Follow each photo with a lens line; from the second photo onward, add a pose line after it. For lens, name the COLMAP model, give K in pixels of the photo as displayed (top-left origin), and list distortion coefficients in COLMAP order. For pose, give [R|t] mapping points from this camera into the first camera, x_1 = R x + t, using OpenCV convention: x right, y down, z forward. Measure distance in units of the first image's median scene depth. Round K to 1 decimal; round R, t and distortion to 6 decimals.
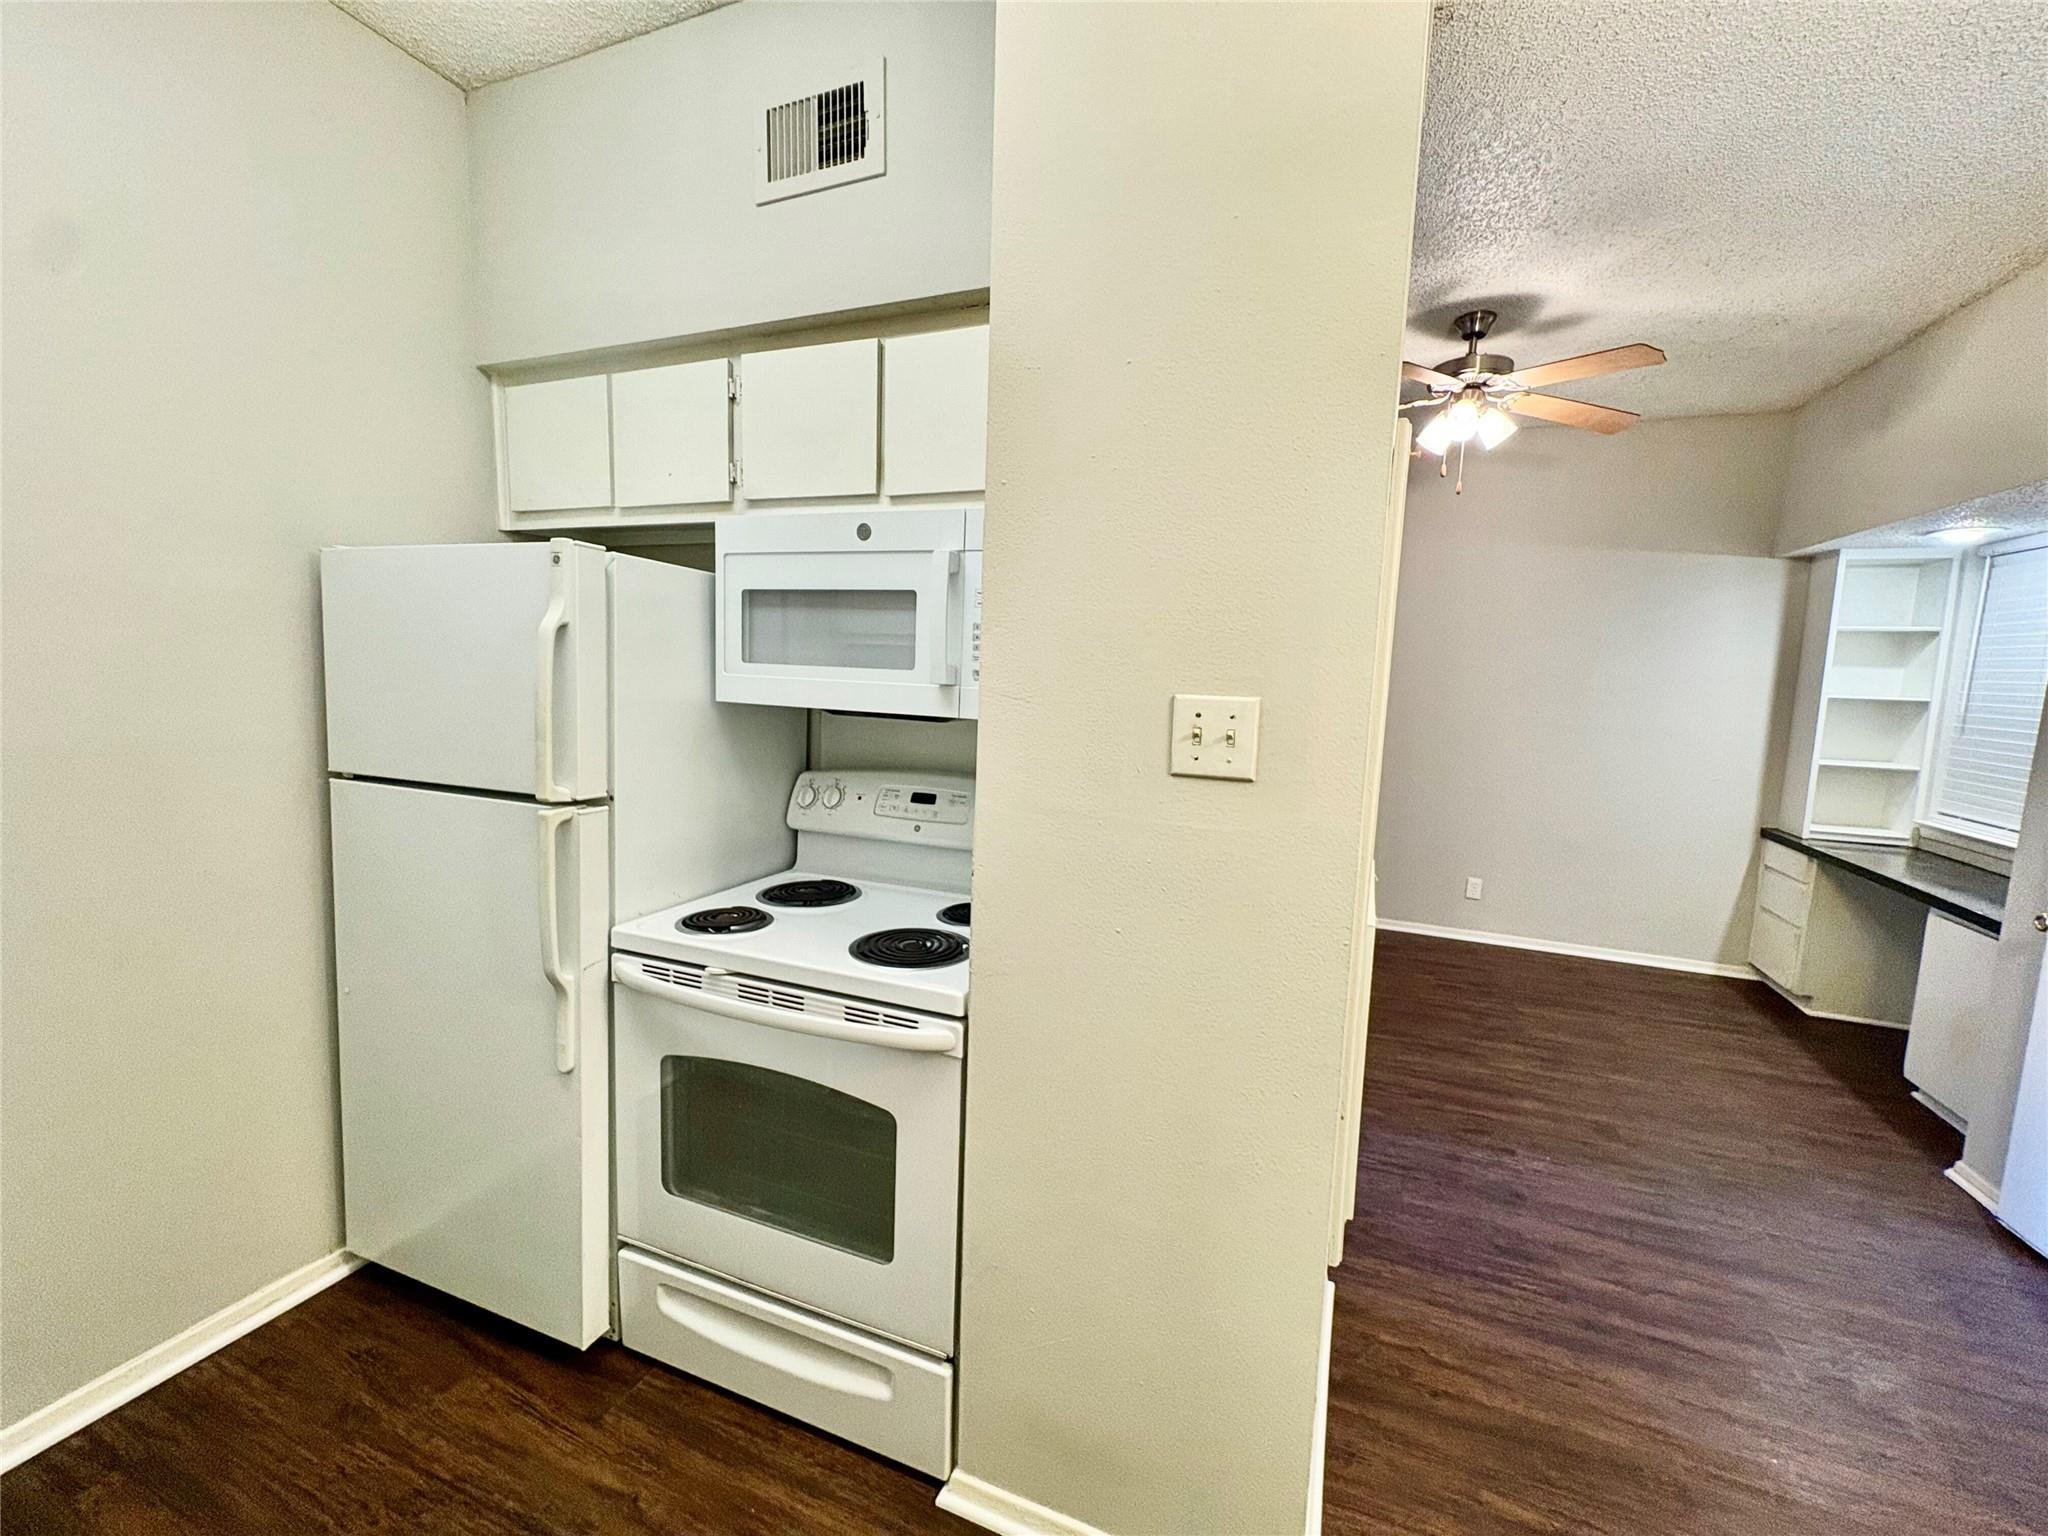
lens RADIAL K [[817.4, 0, 1026.8], [0, 817.4, 768.8], [0, 0, 1]] dist [0.000138, 0.000664]
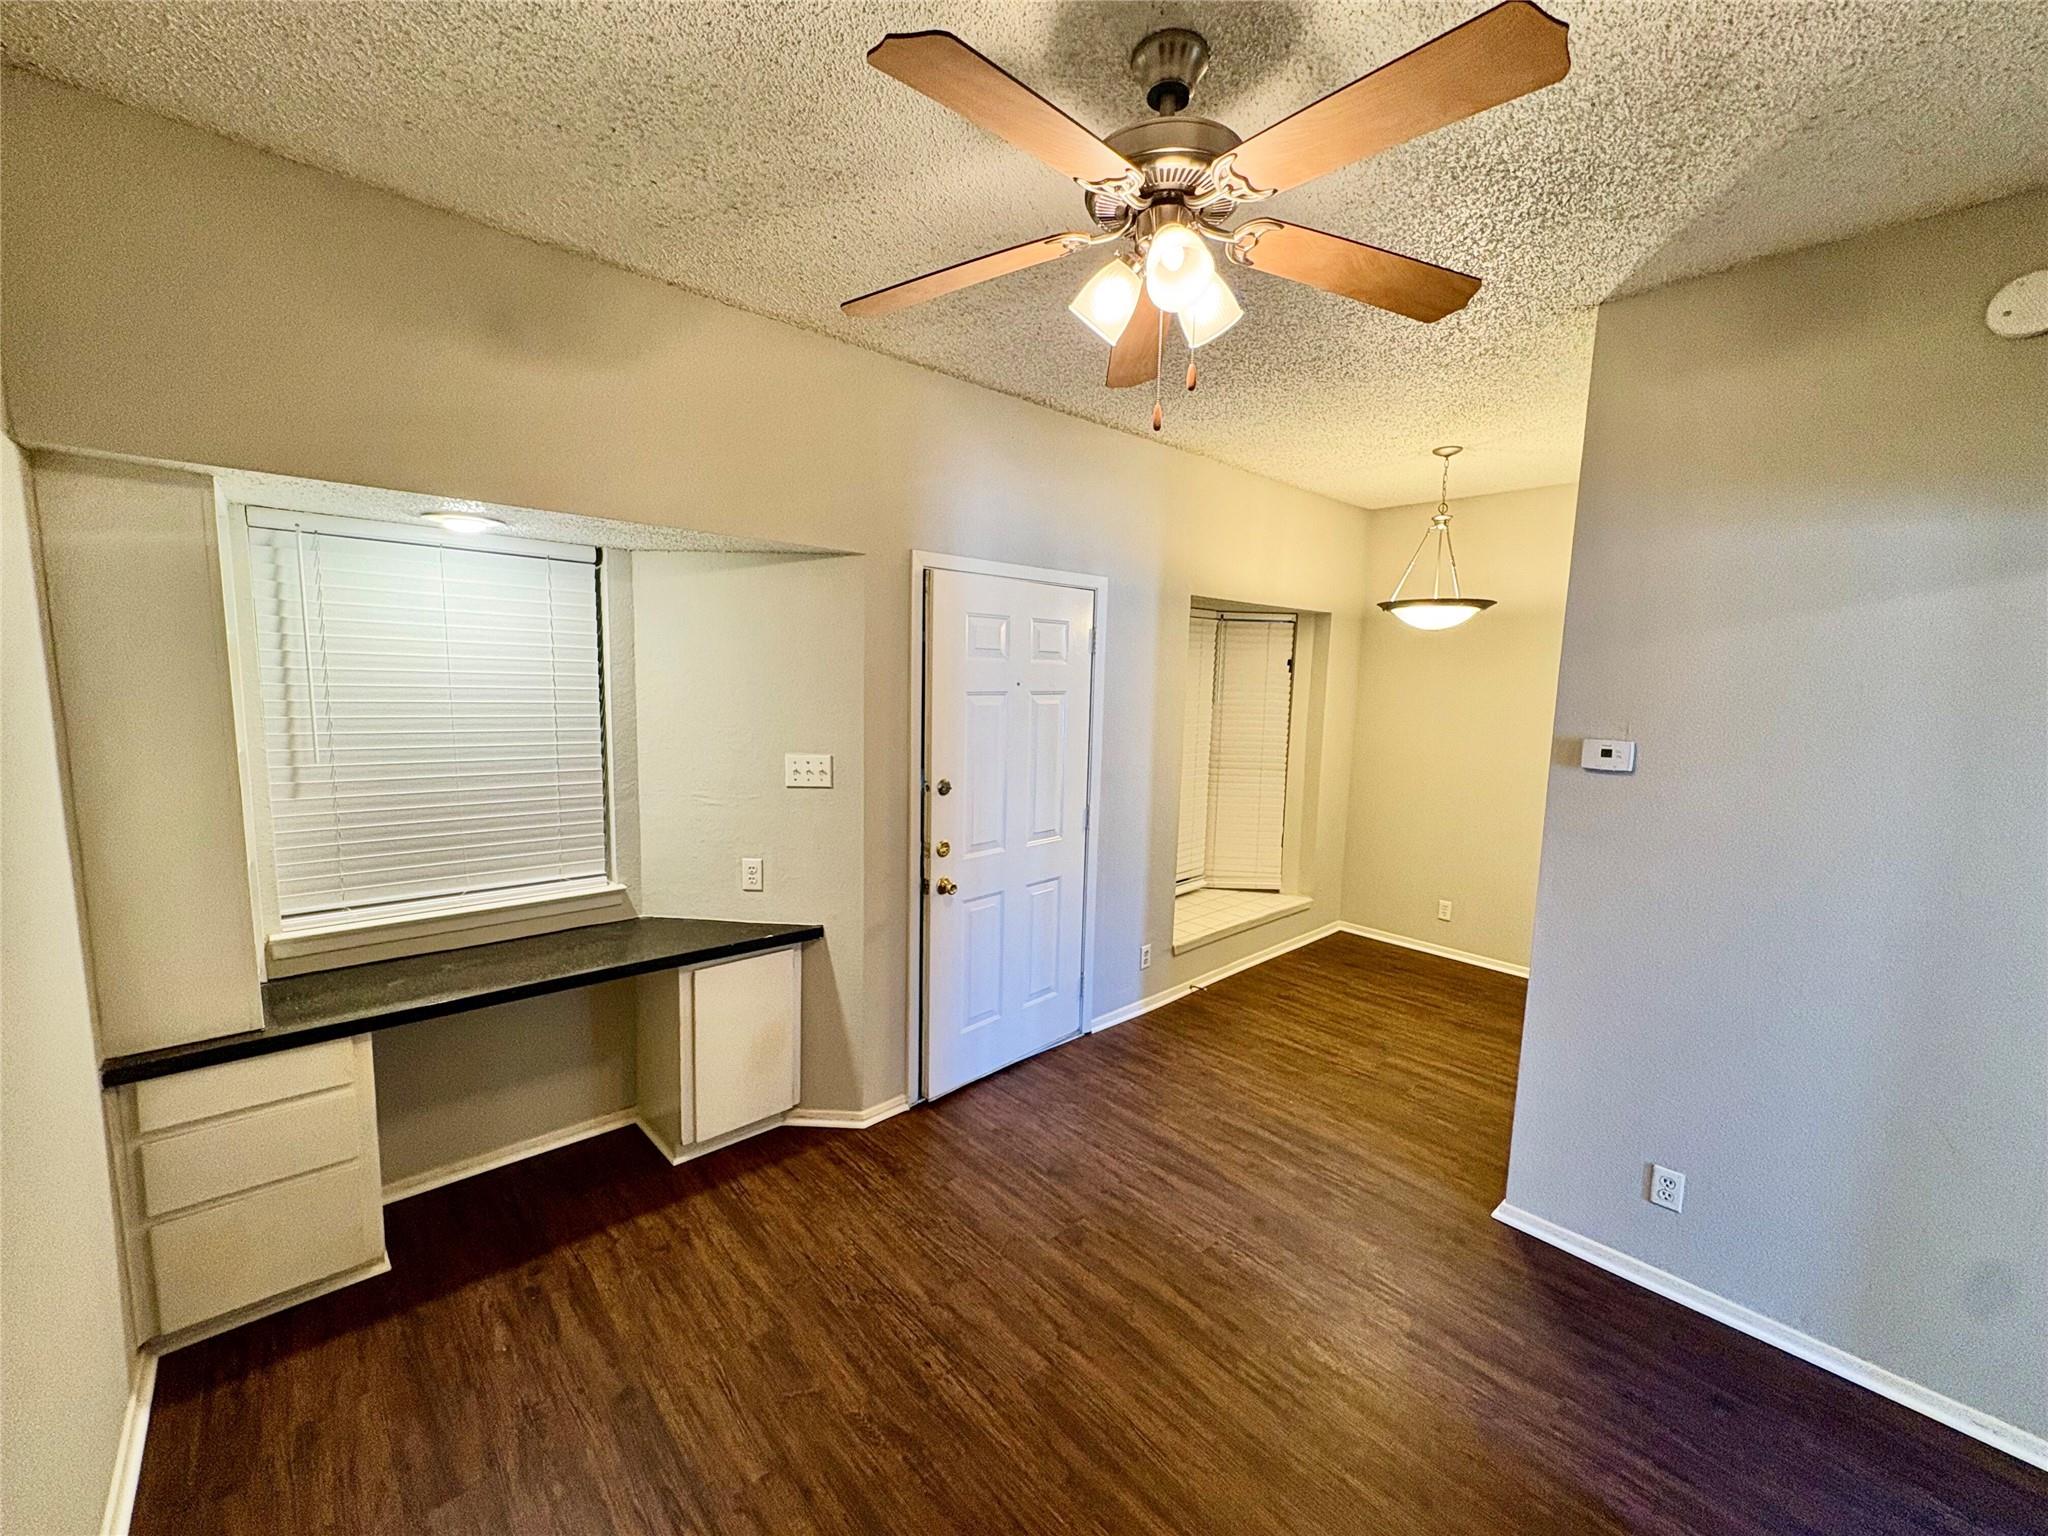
lens RADIAL K [[817.4, 0, 1026.8], [0, 817.4, 768.8], [0, 0, 1]] dist [0.000138, 0.000664]
pose [[-0.901069, -0.107265, 0.420202, 0.624340], [-0.003107, 0.970501, 0.241076, -0.435788], [-0.433665, 0.215921, -0.874821, 2.542307]]
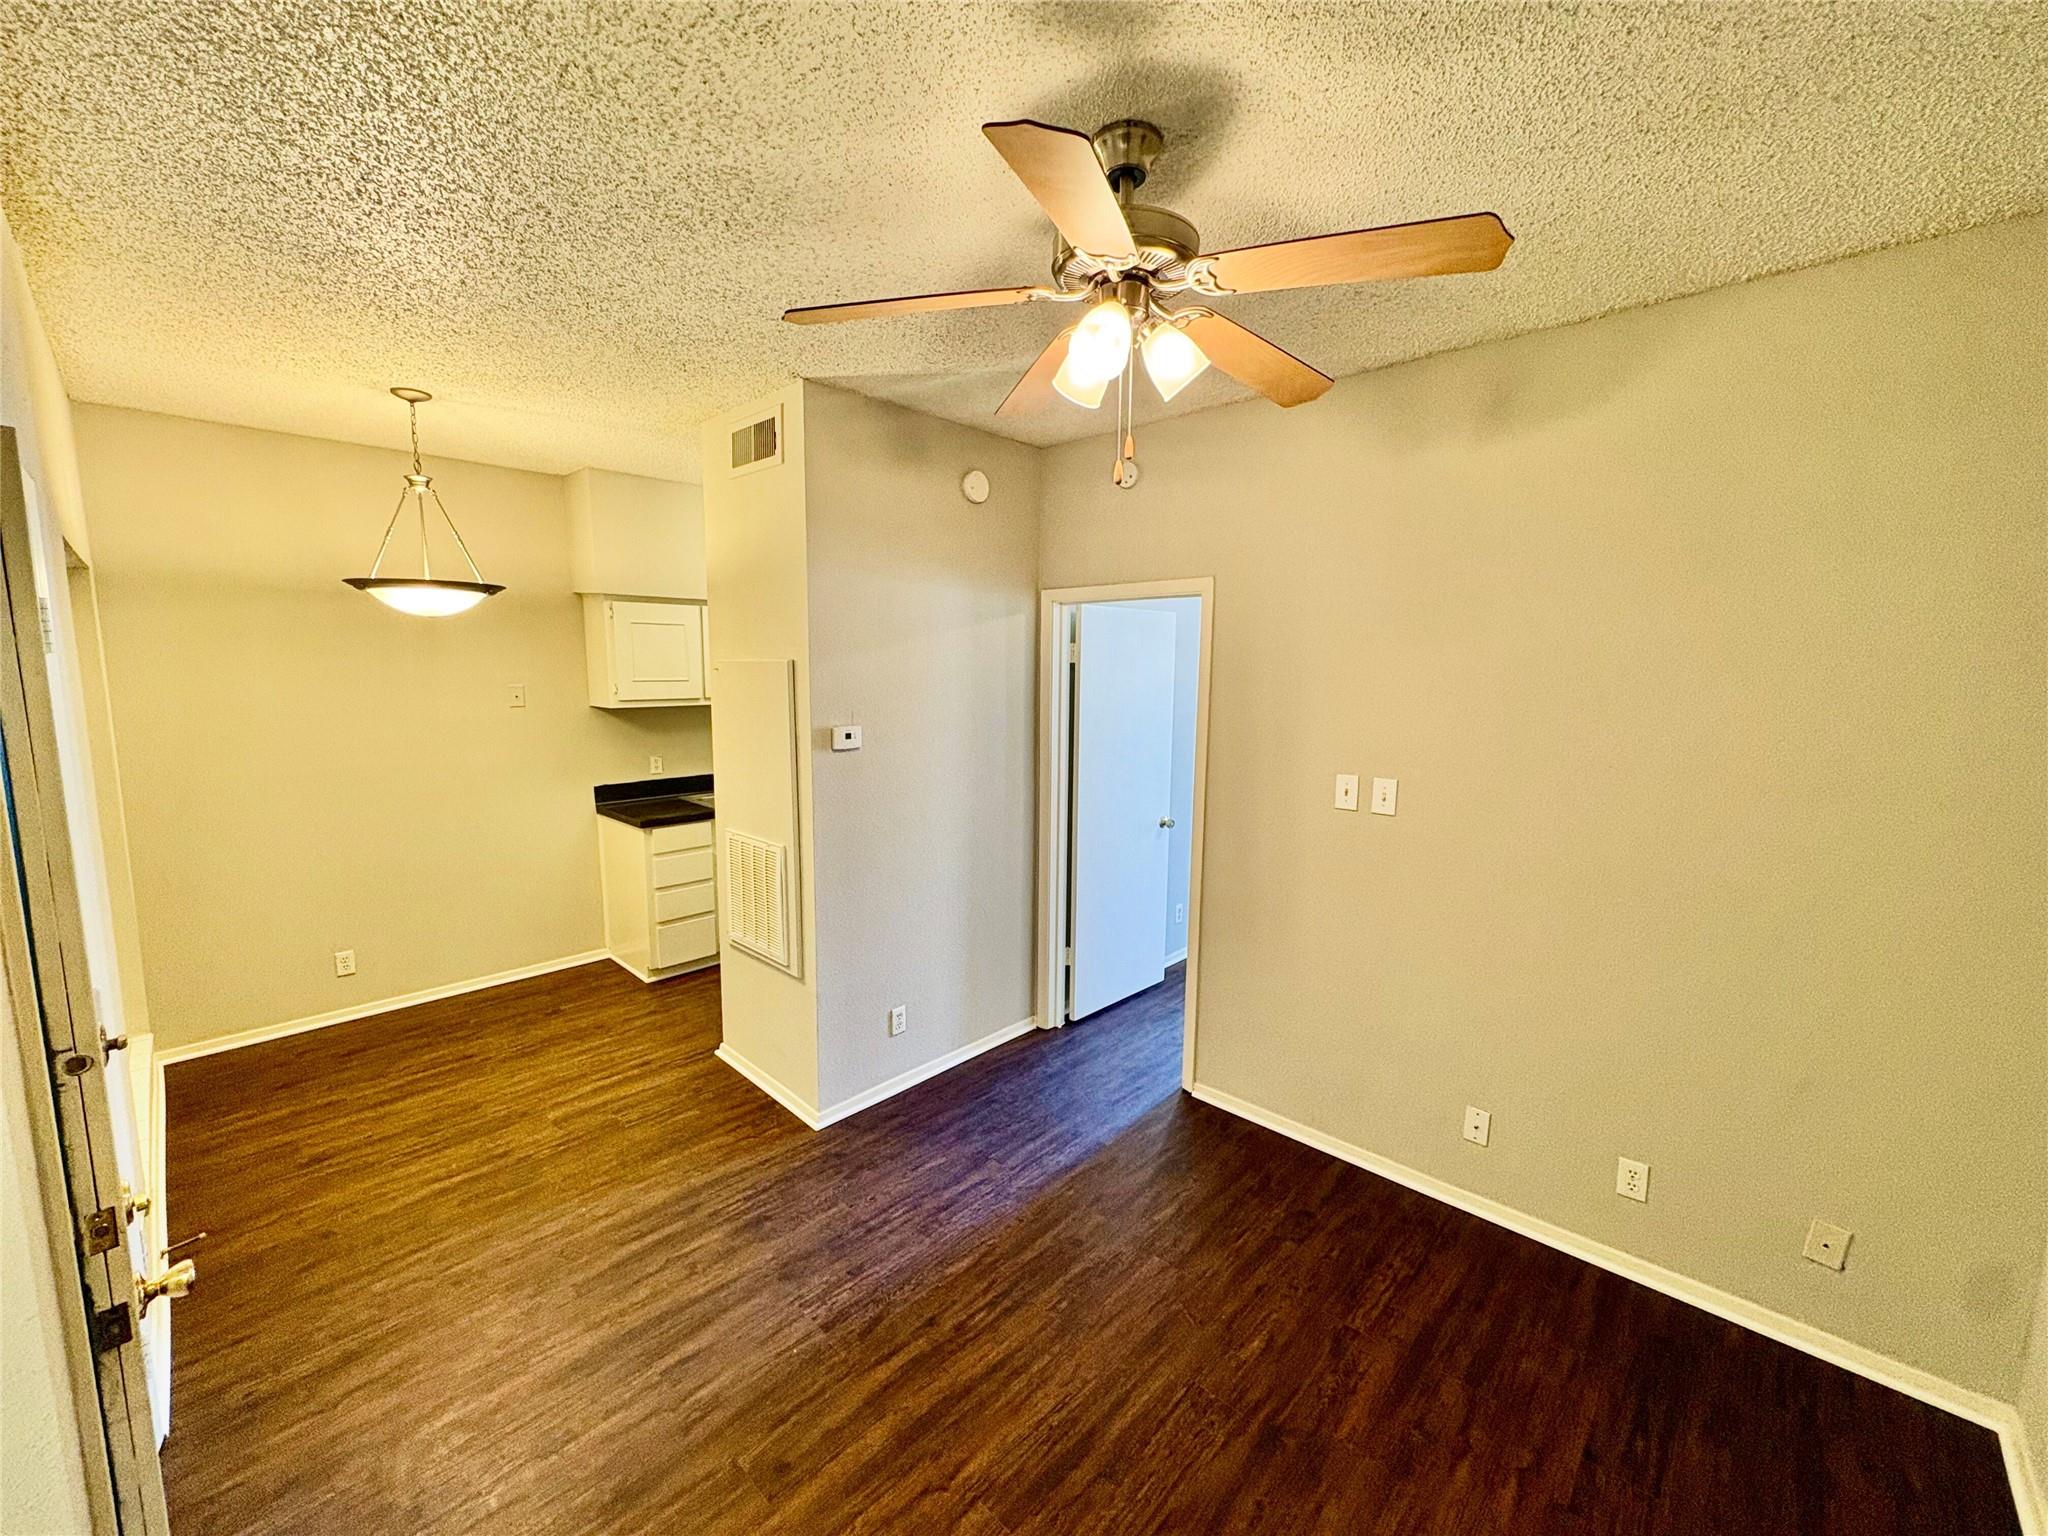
lens RADIAL K [[812.1, 0, 1028.6], [0, 812.1, 771.0], [0, 0, 1]] dist [-0.001609, 0.000093]
pose [[-0.360867, 0.083465, -0.928875, 1.784816], [-0.136273, 0.980578, 0.141052, -0.370987], [0.922608, 0.177482, -0.342484, 1.954589]]
